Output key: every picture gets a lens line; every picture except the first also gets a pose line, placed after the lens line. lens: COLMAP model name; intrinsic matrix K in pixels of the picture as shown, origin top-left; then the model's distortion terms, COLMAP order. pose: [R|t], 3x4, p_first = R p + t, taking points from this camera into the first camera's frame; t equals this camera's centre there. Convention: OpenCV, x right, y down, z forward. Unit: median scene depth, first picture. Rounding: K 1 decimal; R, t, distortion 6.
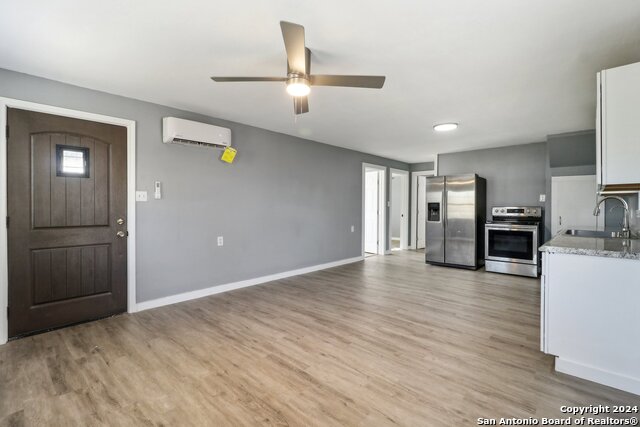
lens RADIAL K [[296.9, 0, 317.5], [0, 296.9, 210.8], [0, 0, 1]] dist [0.019589, -0.000103]
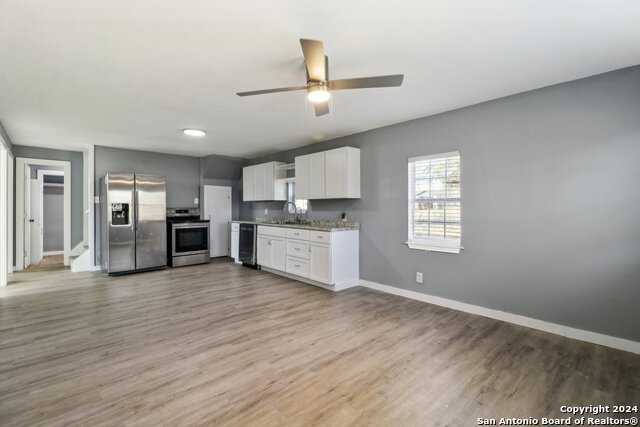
lens RADIAL K [[296.9, 0, 317.8], [0, 296.9, 209.7], [0, 0, 1]] dist [0.019589, -0.000103]
pose [[0.067293, -0.005794, 0.997716, -0.830525], [0.011679, 0.999919, 0.005019, -0.010175], [-0.997665, 0.011314, 0.067355, 0.707367]]
